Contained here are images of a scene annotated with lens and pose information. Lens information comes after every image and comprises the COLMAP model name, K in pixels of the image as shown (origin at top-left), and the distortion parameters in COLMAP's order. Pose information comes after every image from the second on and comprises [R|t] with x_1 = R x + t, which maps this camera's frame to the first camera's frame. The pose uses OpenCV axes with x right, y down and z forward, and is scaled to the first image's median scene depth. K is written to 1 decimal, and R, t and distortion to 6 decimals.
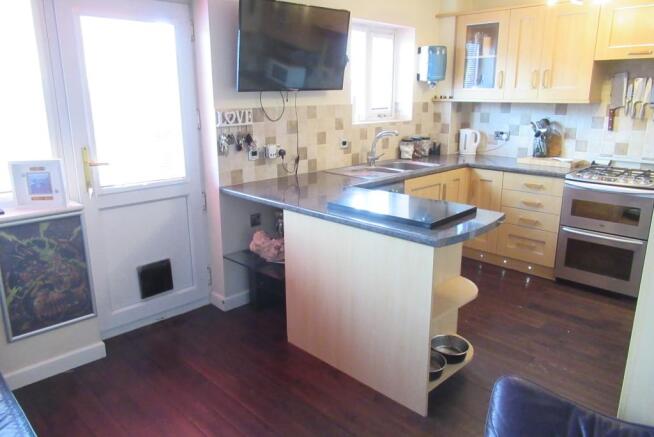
lens RADIAL K [[487.0, 0, 327.0], [0, 487.0, 218.5], [0, 0, 1]] dist [-0.006988, -0.003291]
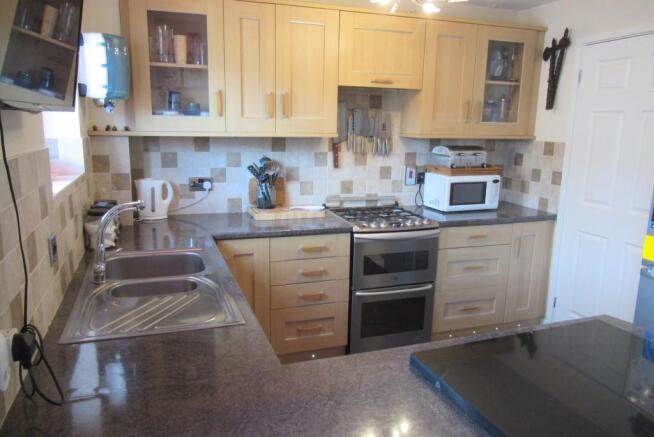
lens RADIAL K [[487.0, 0, 327.0], [0, 487.0, 218.5], [0, 0, 1]] dist [-0.006988, -0.003291]
pose [[0.432669, -0.159483, 0.887334, -0.174461], [0.209685, 0.975040, 0.073003, -0.133309], [-0.876829, 0.154475, 0.455311, 0.528085]]
